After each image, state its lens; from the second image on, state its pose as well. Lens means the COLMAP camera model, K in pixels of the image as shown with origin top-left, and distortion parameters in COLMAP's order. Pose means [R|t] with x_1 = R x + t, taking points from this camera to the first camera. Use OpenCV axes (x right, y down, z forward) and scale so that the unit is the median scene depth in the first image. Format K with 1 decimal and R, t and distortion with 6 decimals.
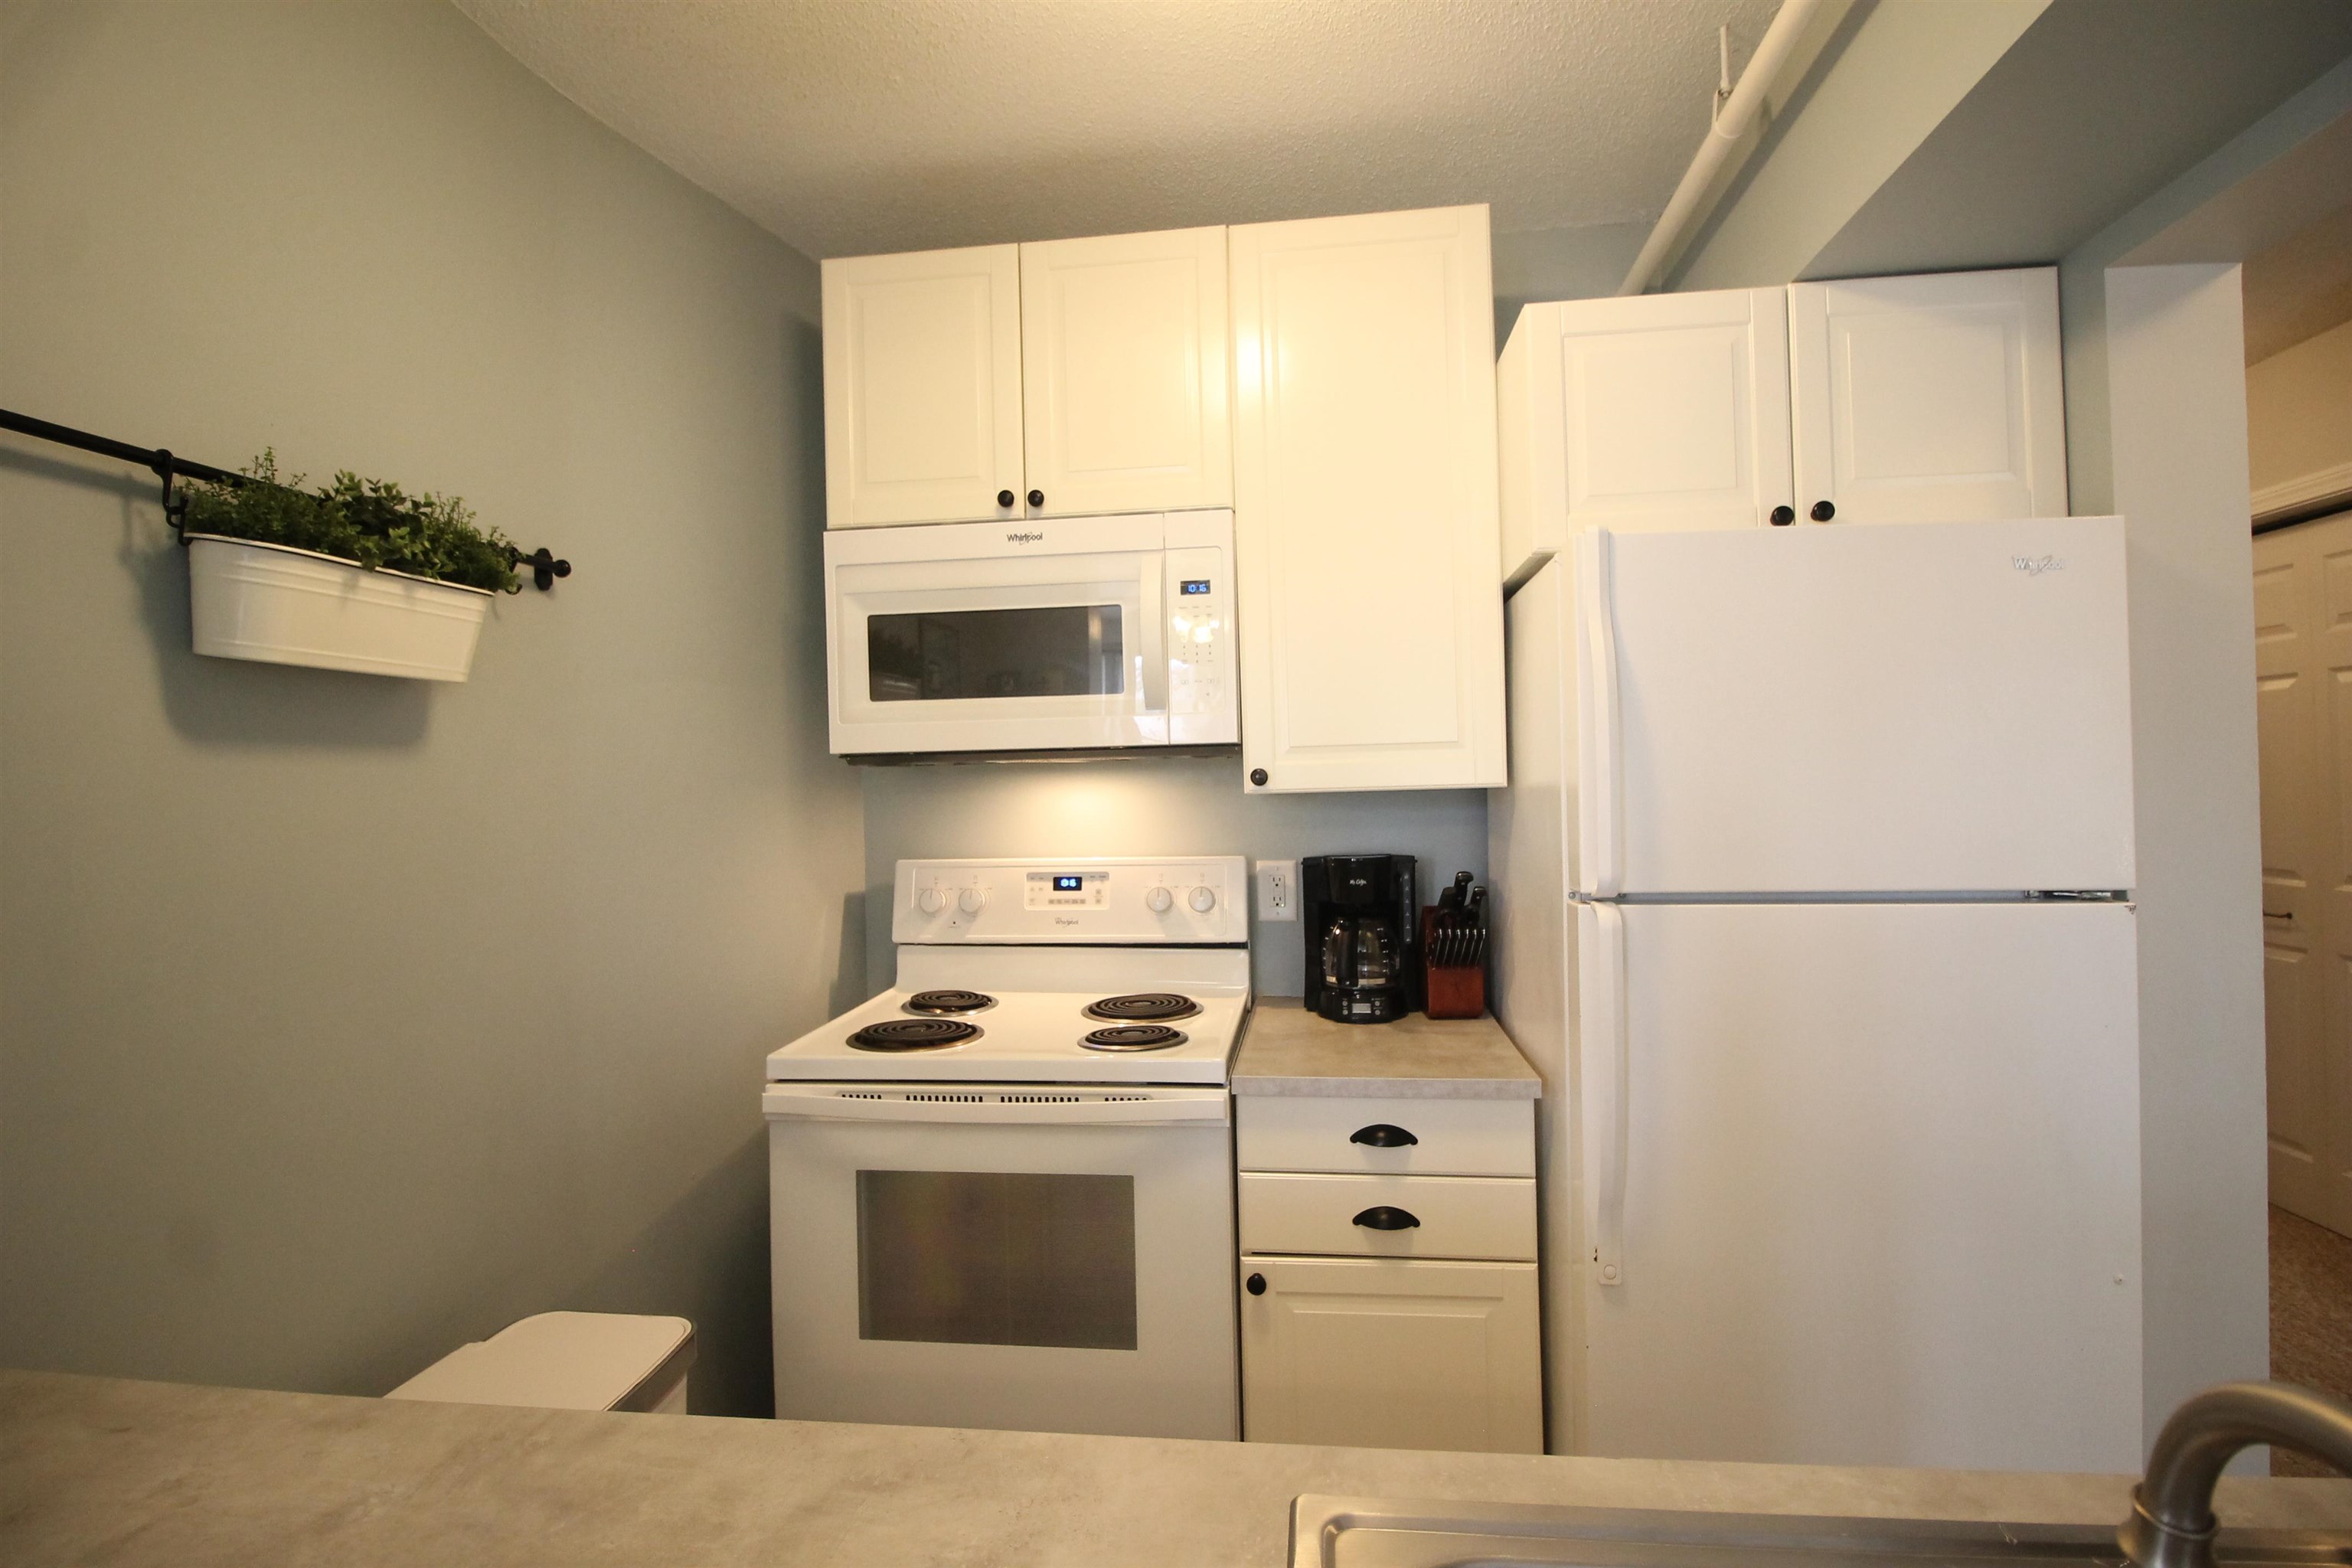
lens RADIAL K [[1103.5, 0, 1192.0], [0, 1103.5, 784.8], [0, 0, 1]] dist [0.002498, -0.013900]
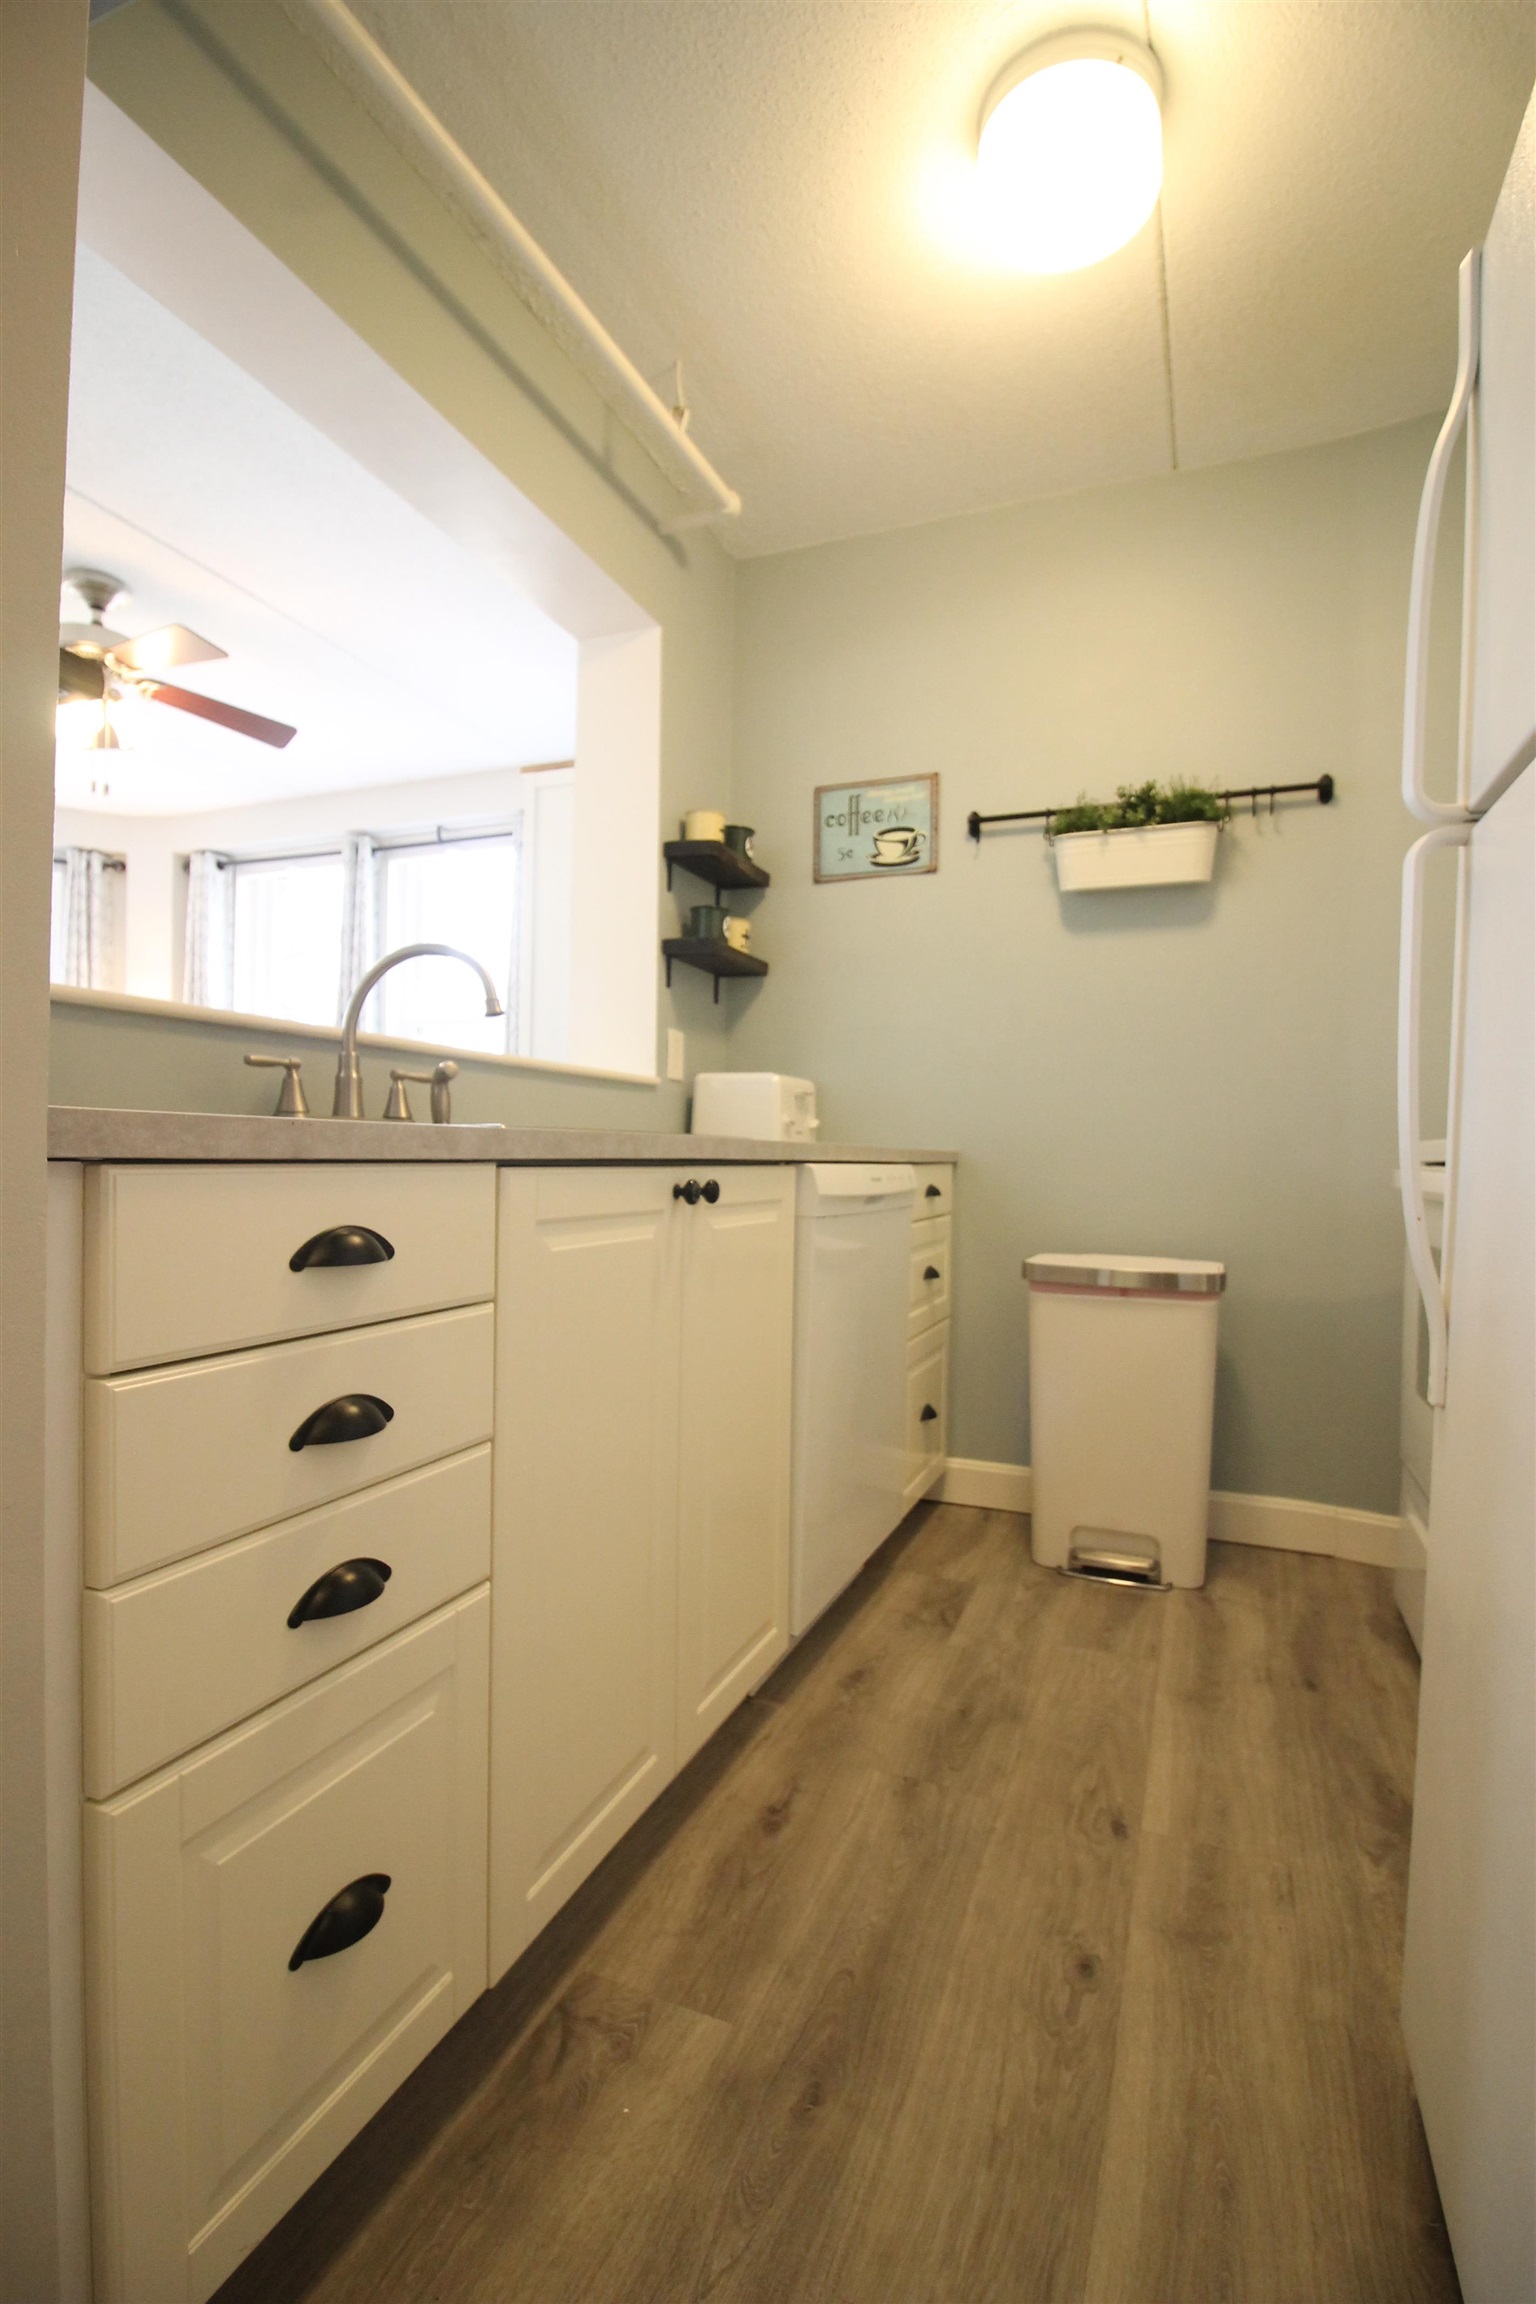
lens RADIAL K [[1081.0, 0, 770.0], [0, 1081.0, 1165.6], [0, 0, 1]] dist [0.002498, -0.013900]
pose [[-0.256636, 0.016035, -0.966375, 1.352716], [-0.015764, 0.999660, 0.020774, 0.388264], [0.966380, 0.020565, -0.256296, 0.939604]]
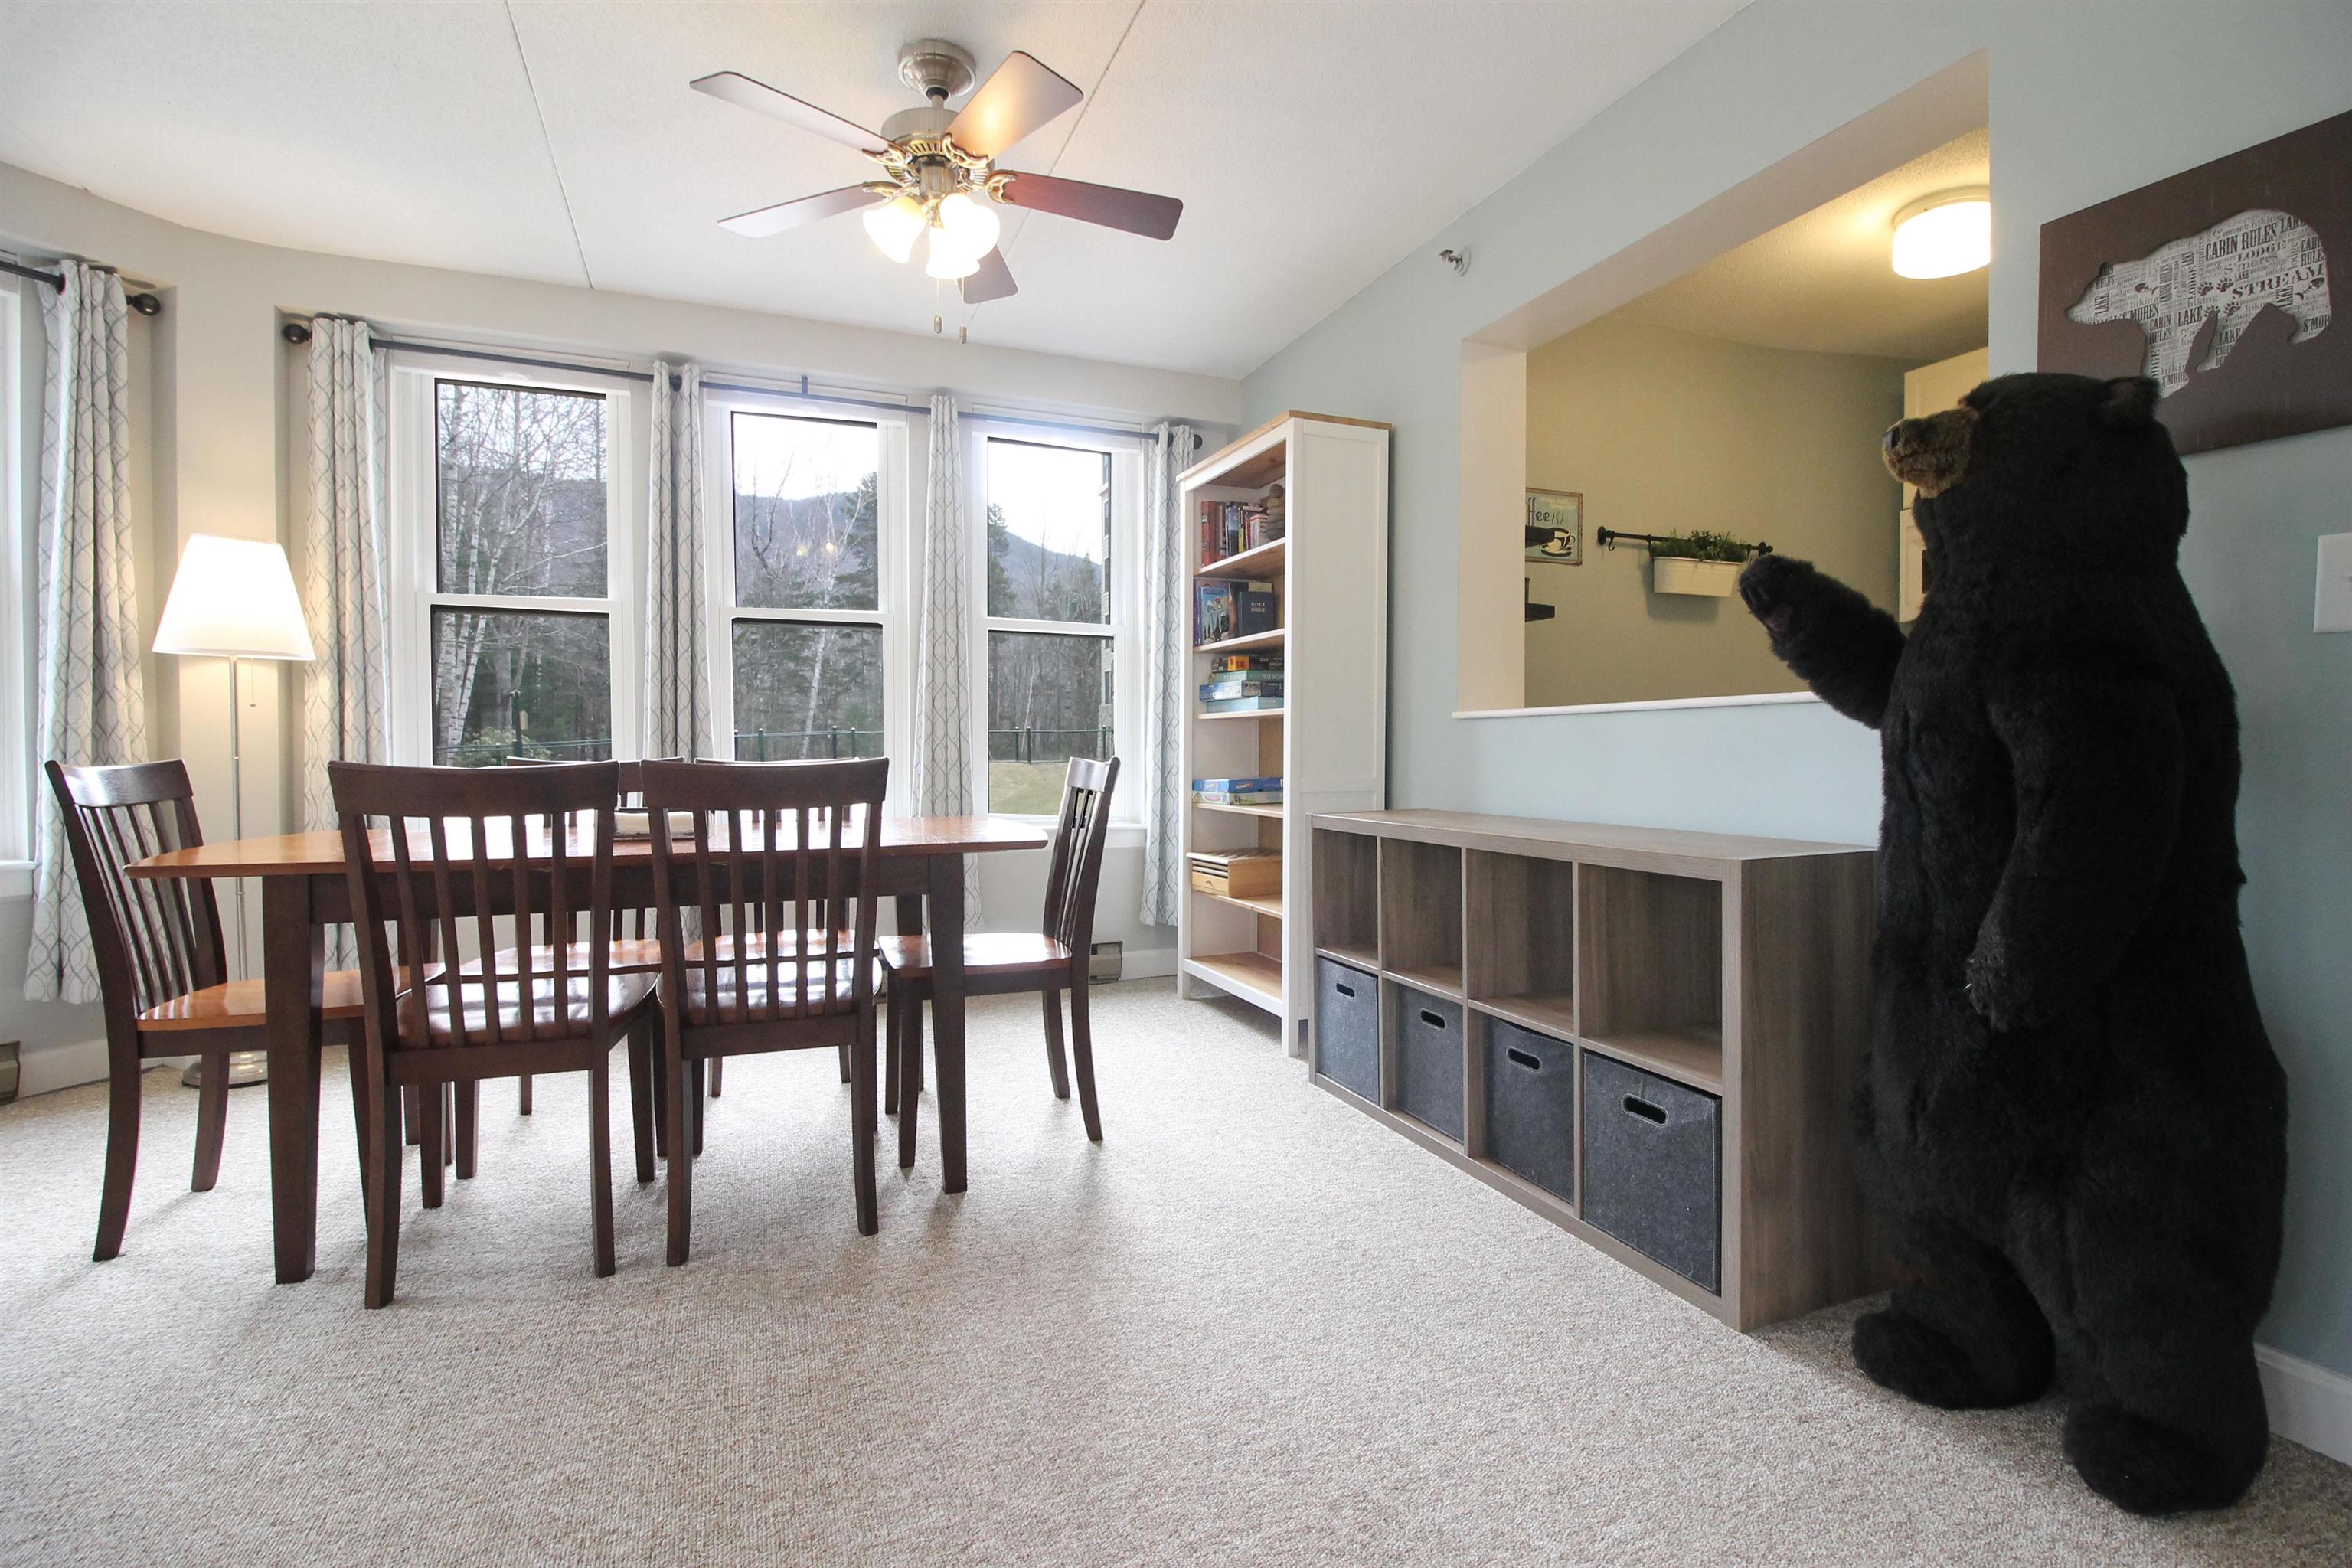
lens RADIAL K [[1103.5, 0, 1192.0], [0, 1103.5, 784.8], [0, 0, 1]] dist [0.002498, -0.013900]
pose [[0.484283, 0.041817, -0.873911, 1.352152], [-0.009797, 0.999054, 0.042376, 0.329865], [0.874856, -0.011960, 0.484235, -1.837054]]
